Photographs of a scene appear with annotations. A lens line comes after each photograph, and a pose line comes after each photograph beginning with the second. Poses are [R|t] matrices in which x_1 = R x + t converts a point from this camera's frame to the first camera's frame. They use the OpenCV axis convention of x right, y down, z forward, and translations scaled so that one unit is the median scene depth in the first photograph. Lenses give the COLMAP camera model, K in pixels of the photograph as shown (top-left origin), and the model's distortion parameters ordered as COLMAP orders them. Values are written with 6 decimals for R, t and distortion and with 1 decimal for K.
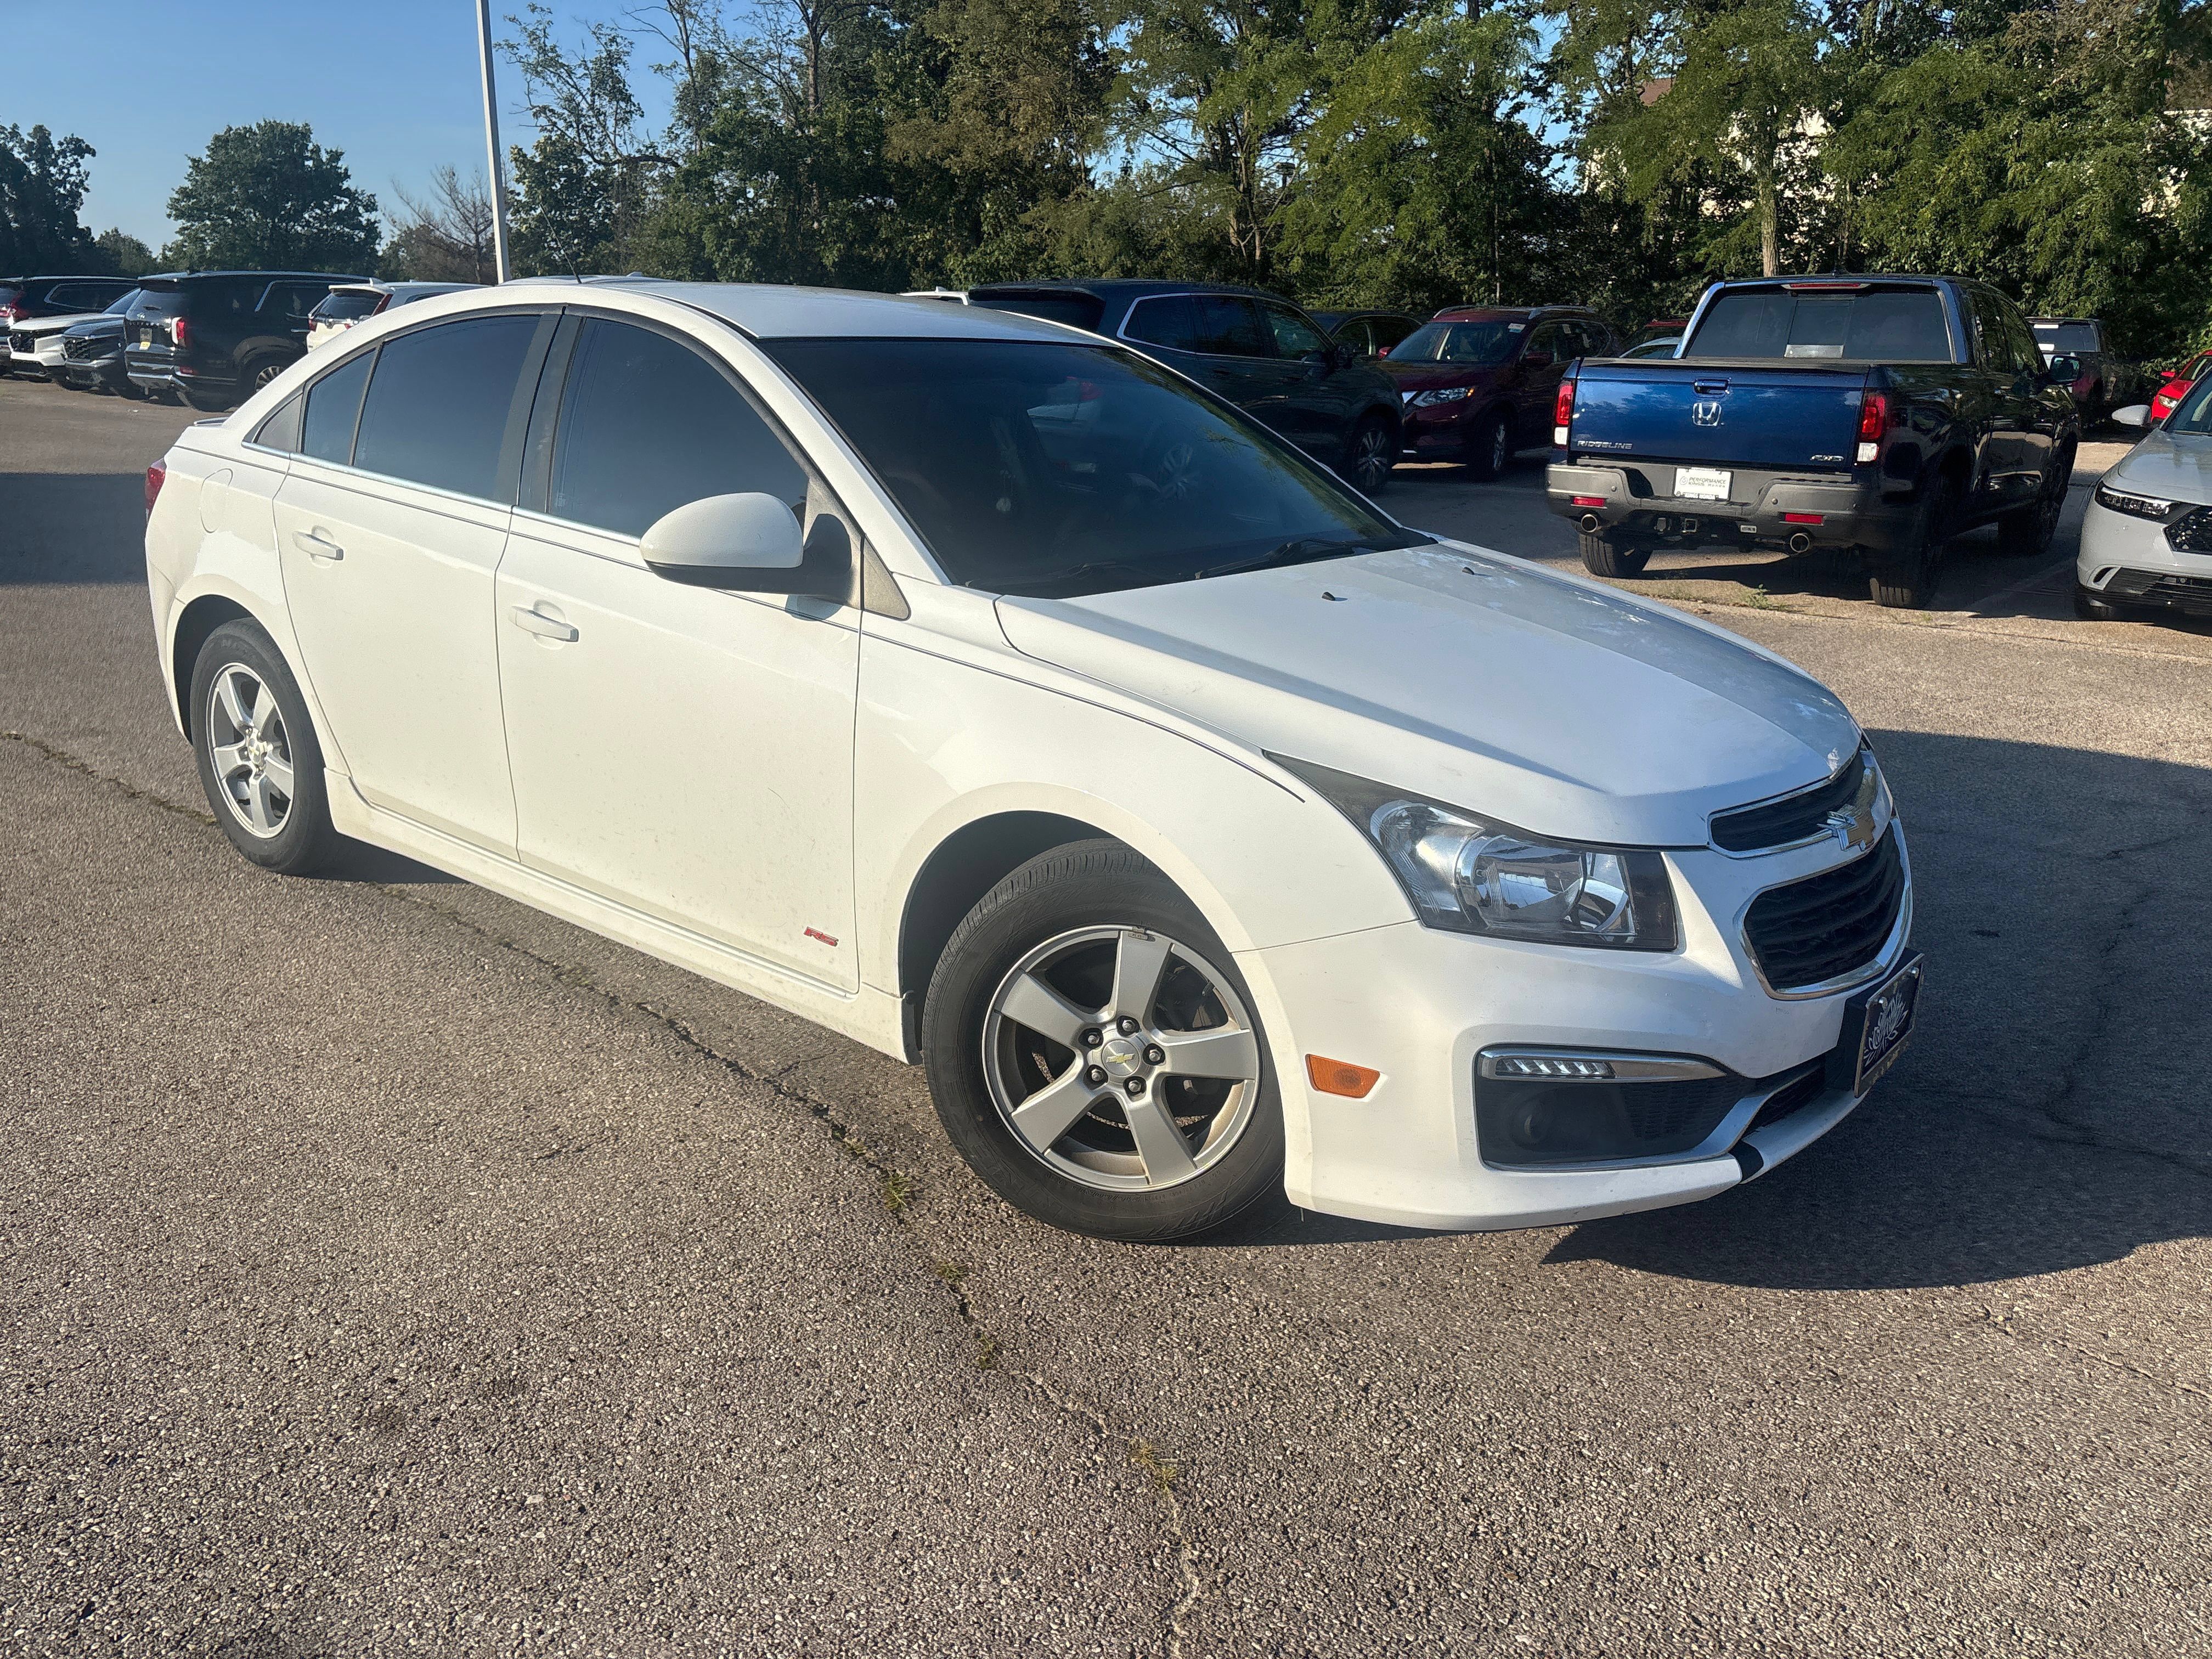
lens RADIAL K [[1665.0, 0, 1120.1], [0, 1665.0, 841.3], [0, 0, 1]] dist [0.044771, -0.040618]
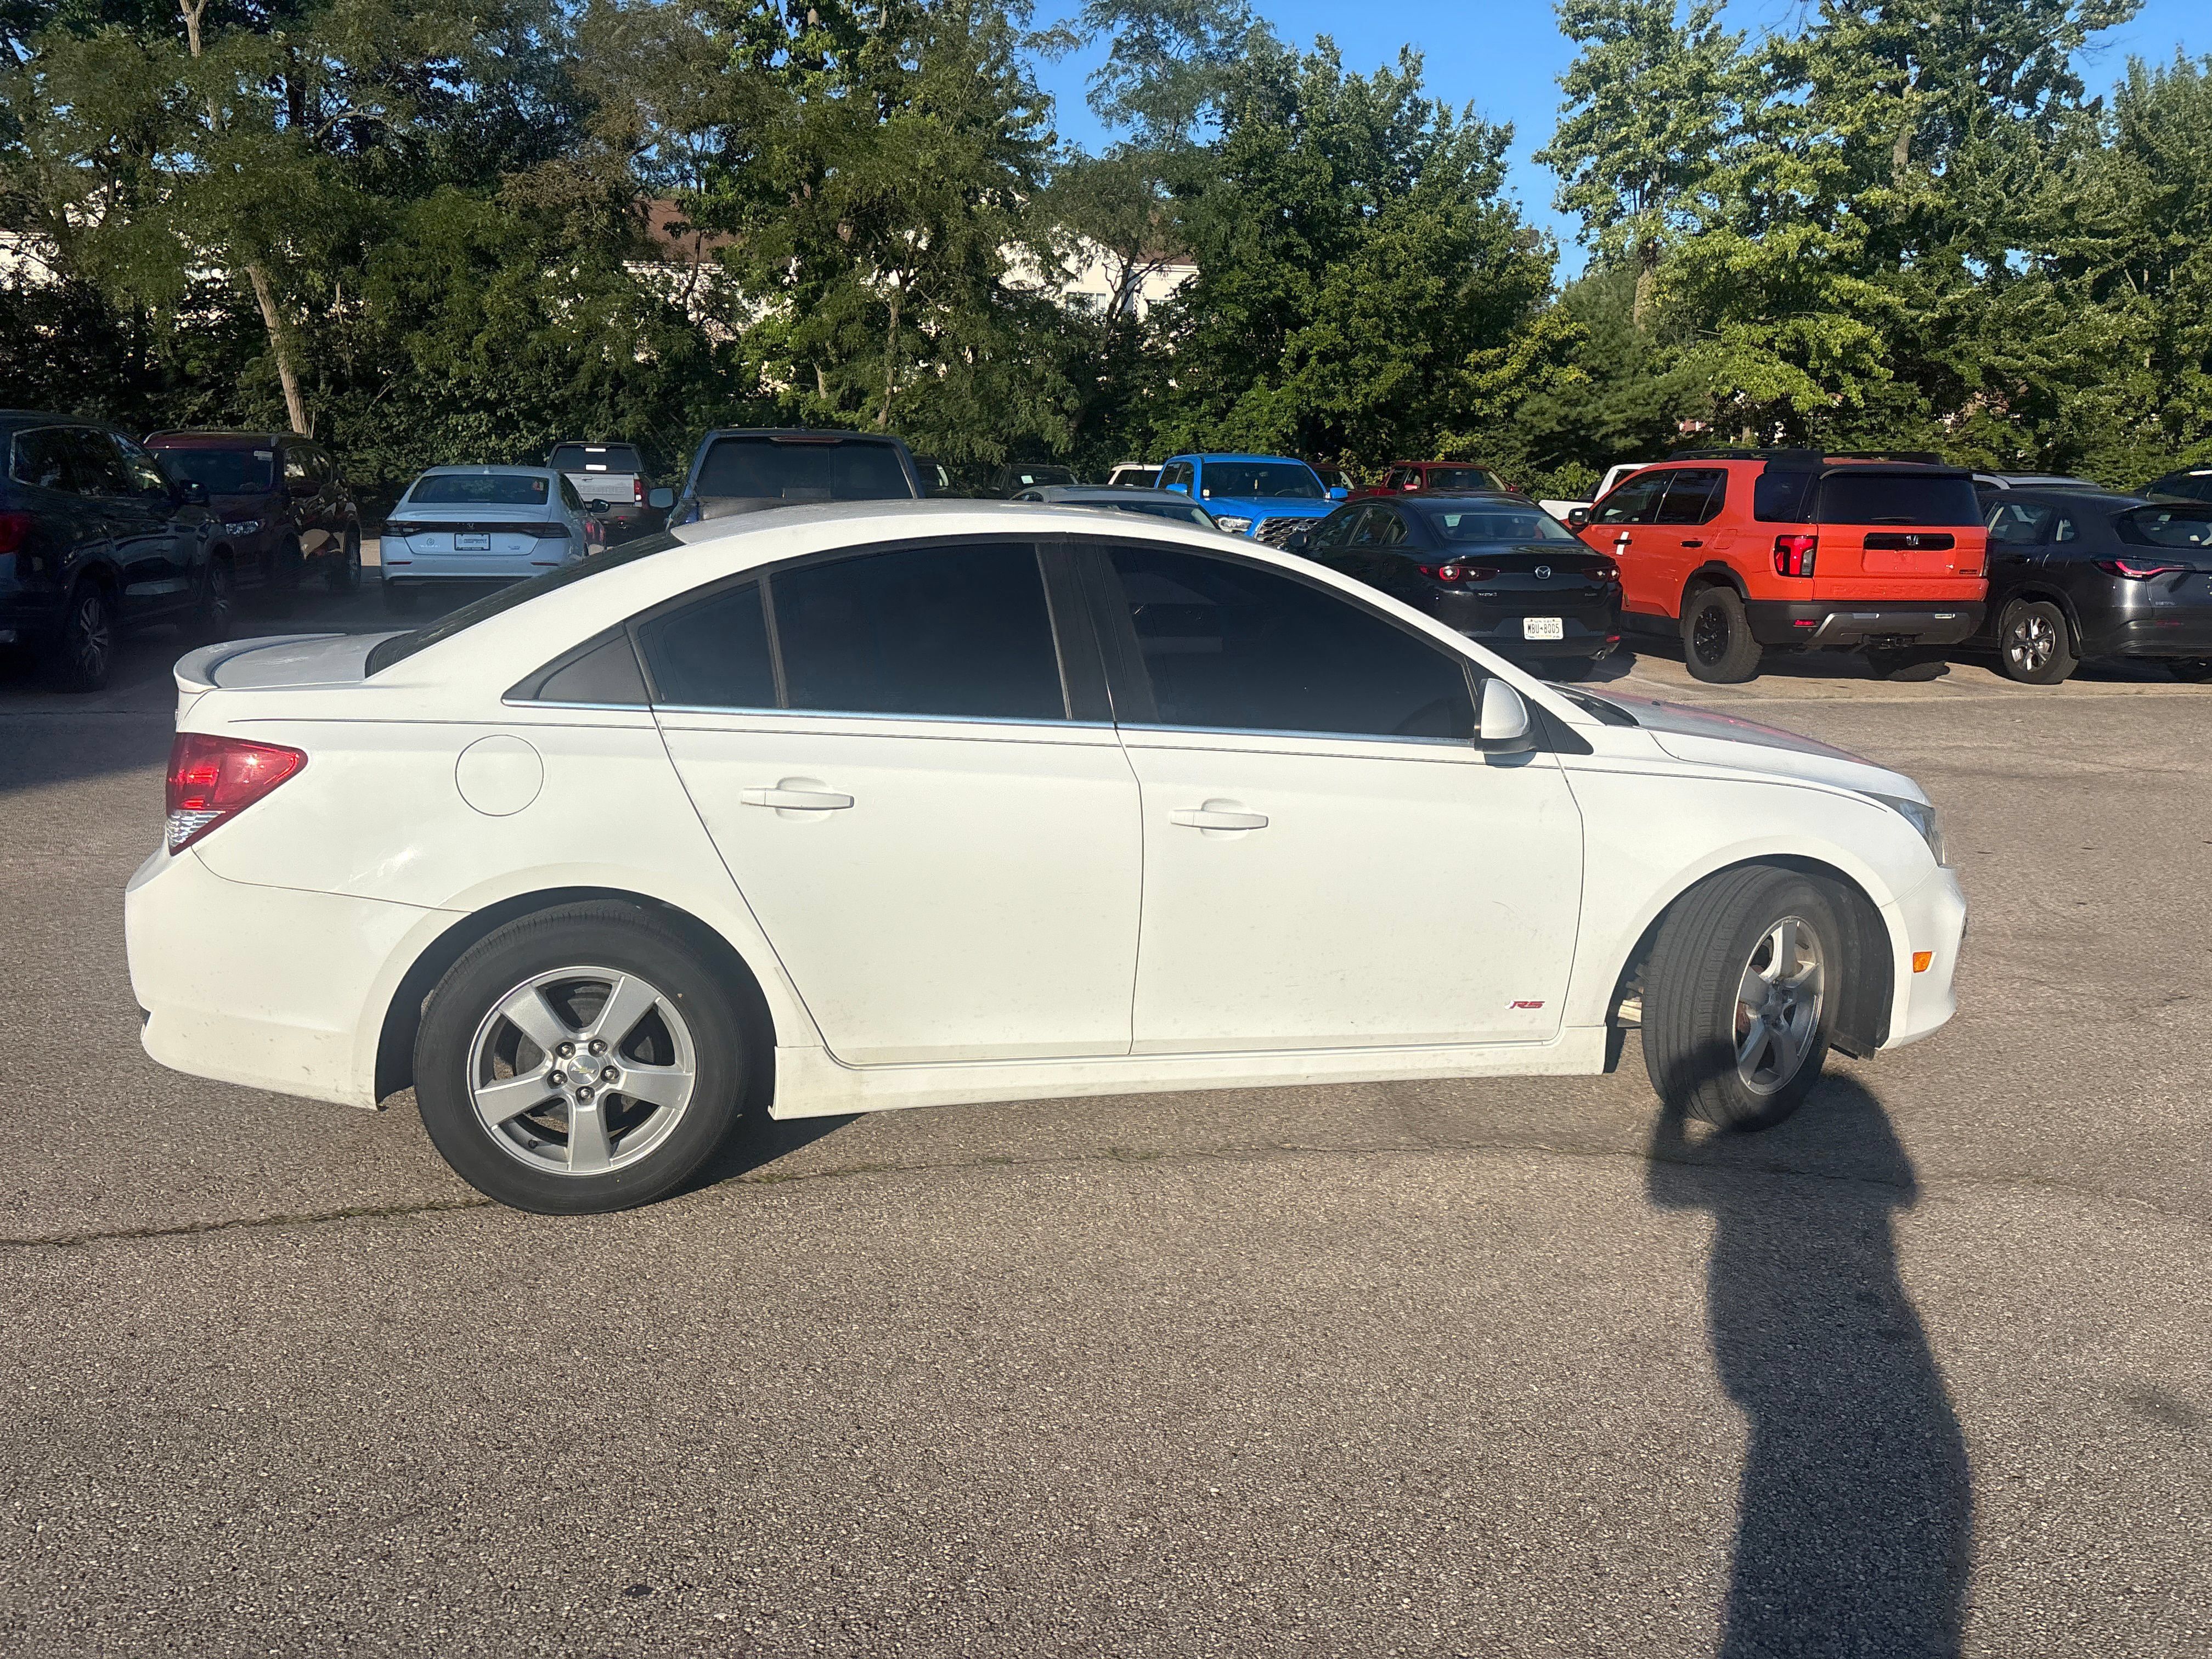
lens RADIAL K [[1665.0, 0, 1121.0], [0, 1665.0, 820.7], [0, 0, 1]] dist [0.044771, -0.040618]
pose [[0.613426, -0.169943, 0.771251, -0.986299], [0.223062, 0.974093, 0.037224, -0.147137], [-0.757596, 0.149202, 0.635442, 0.280012]]
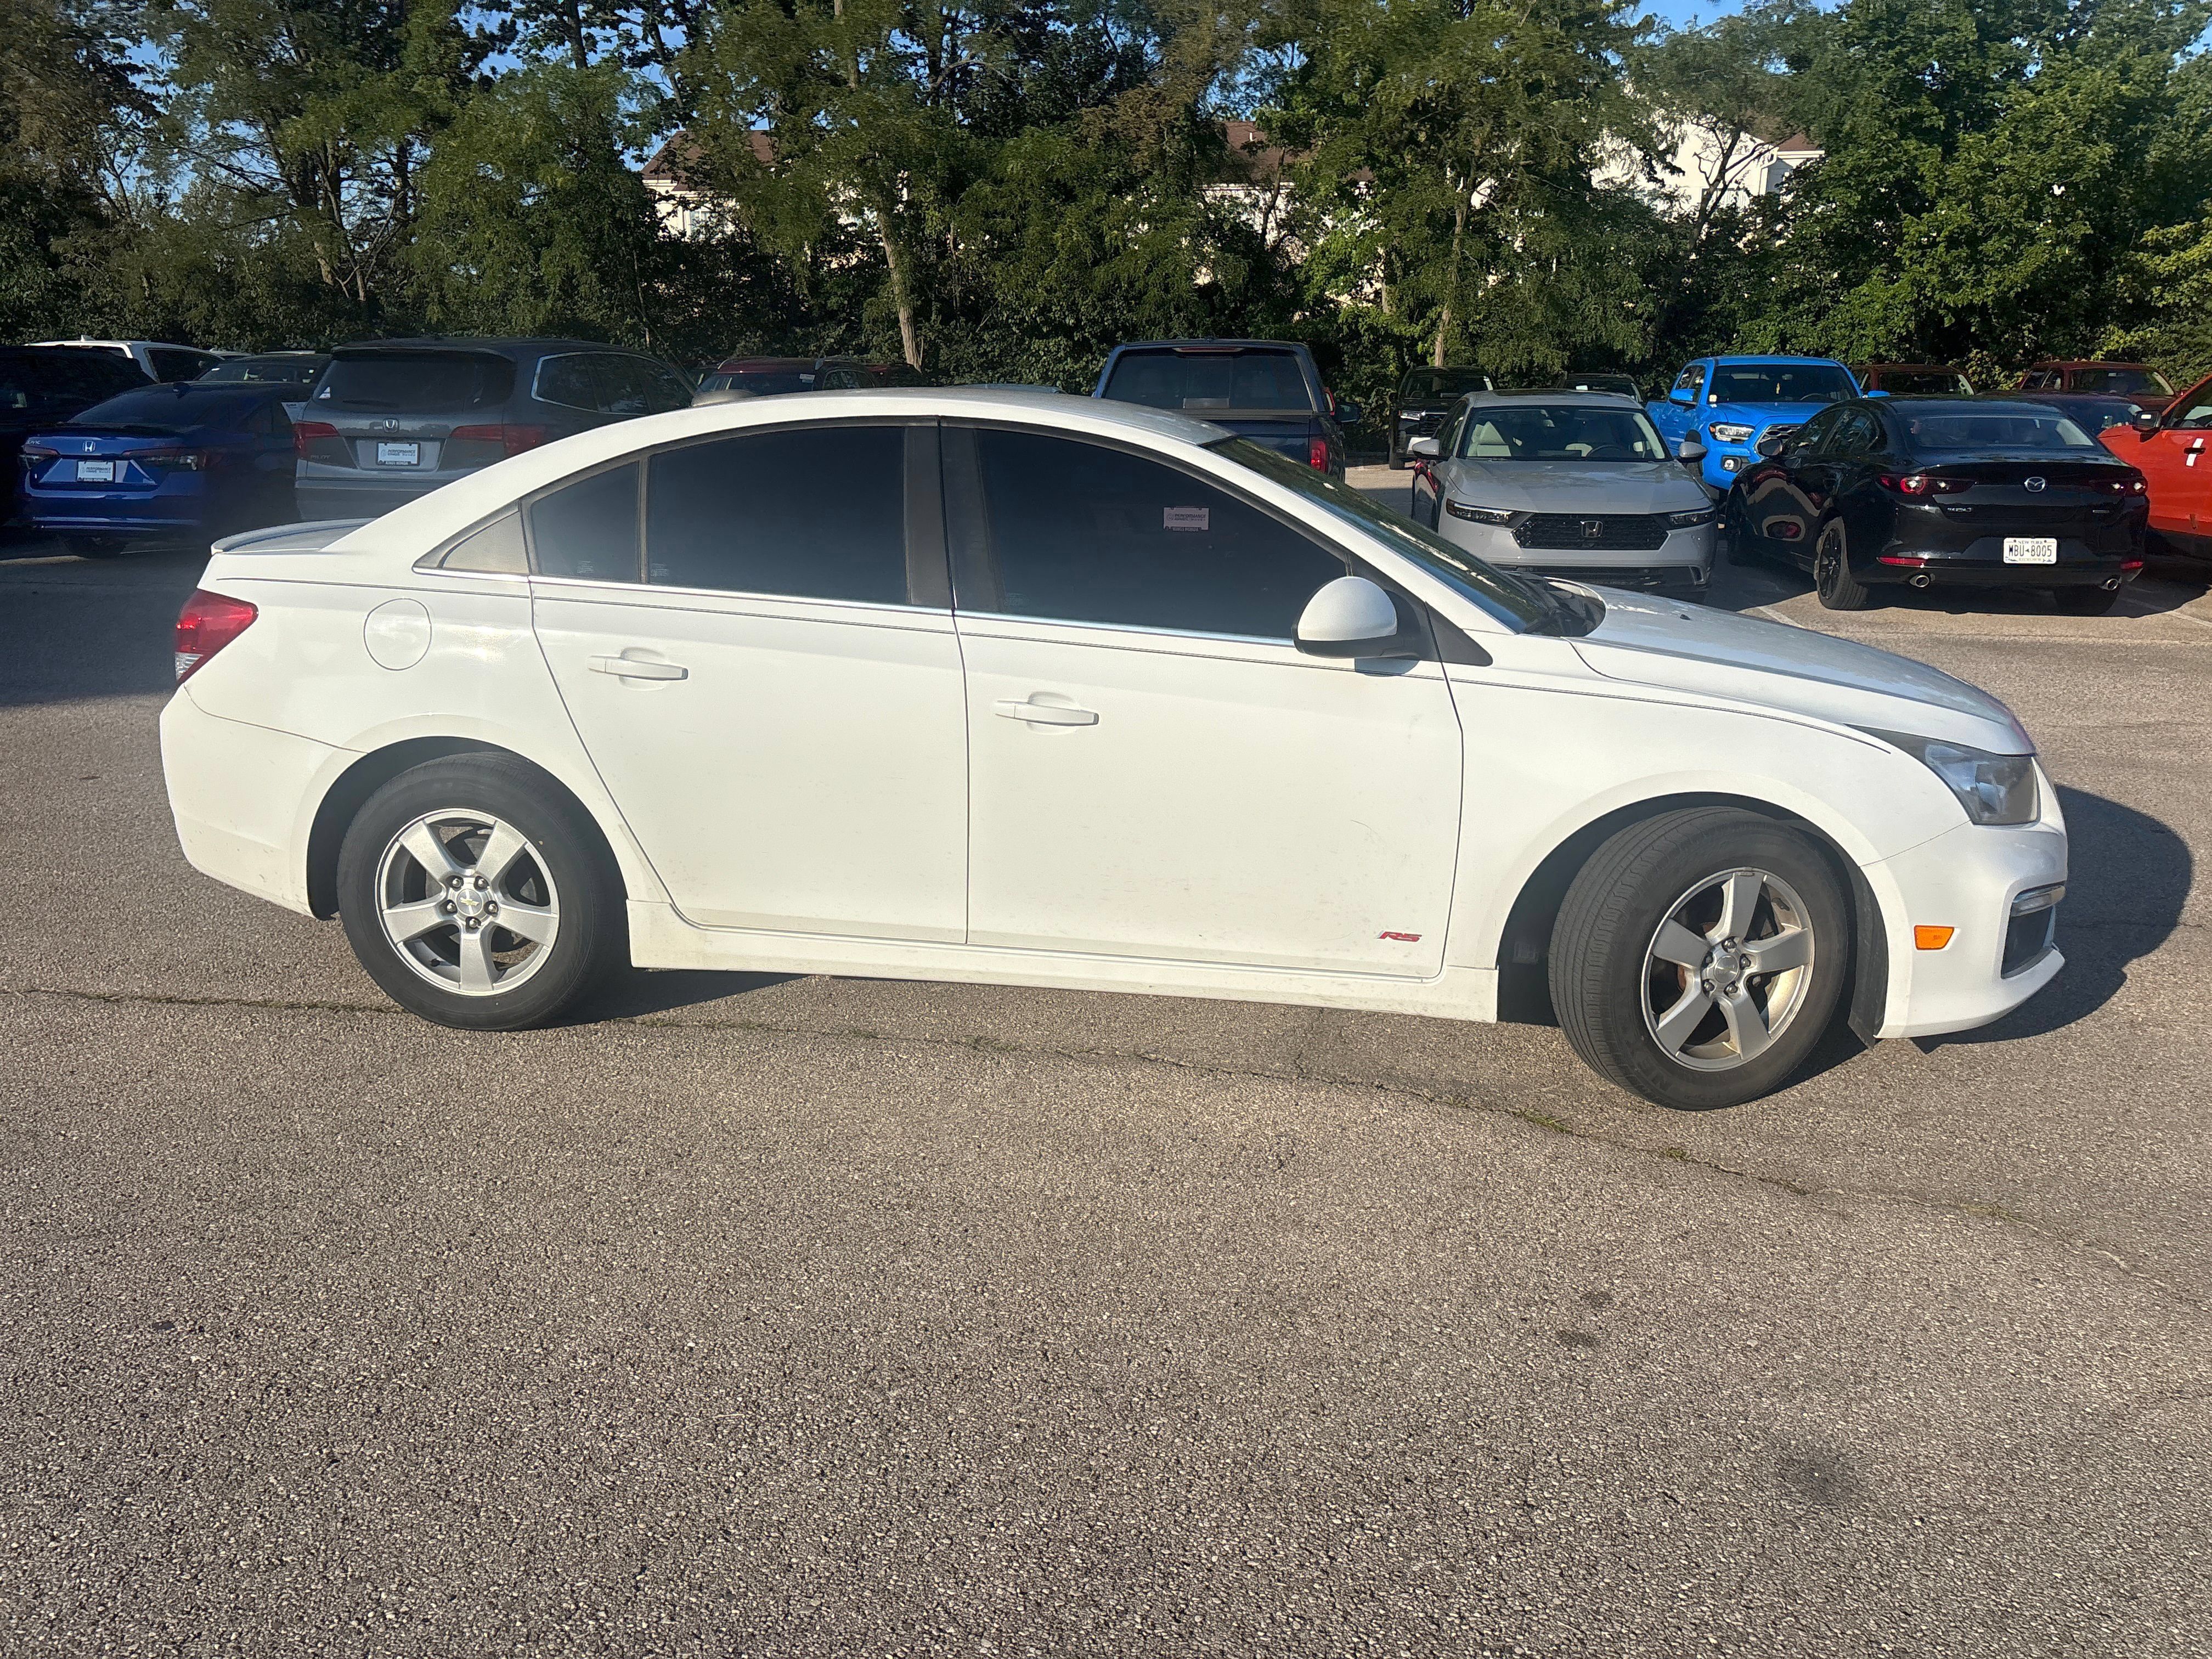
lens RADIAL K [[1665.0, 0, 1119.8], [0, 1665.0, 815.3], [0, 0, 1]] dist [0.044771, -0.040618]
pose [[0.855533, -0.145742, 0.496813, -0.676863], [0.162892, 0.986604, 0.008917, -0.052395], [-0.491457, 0.073298, 0.867812, 0.039219]]
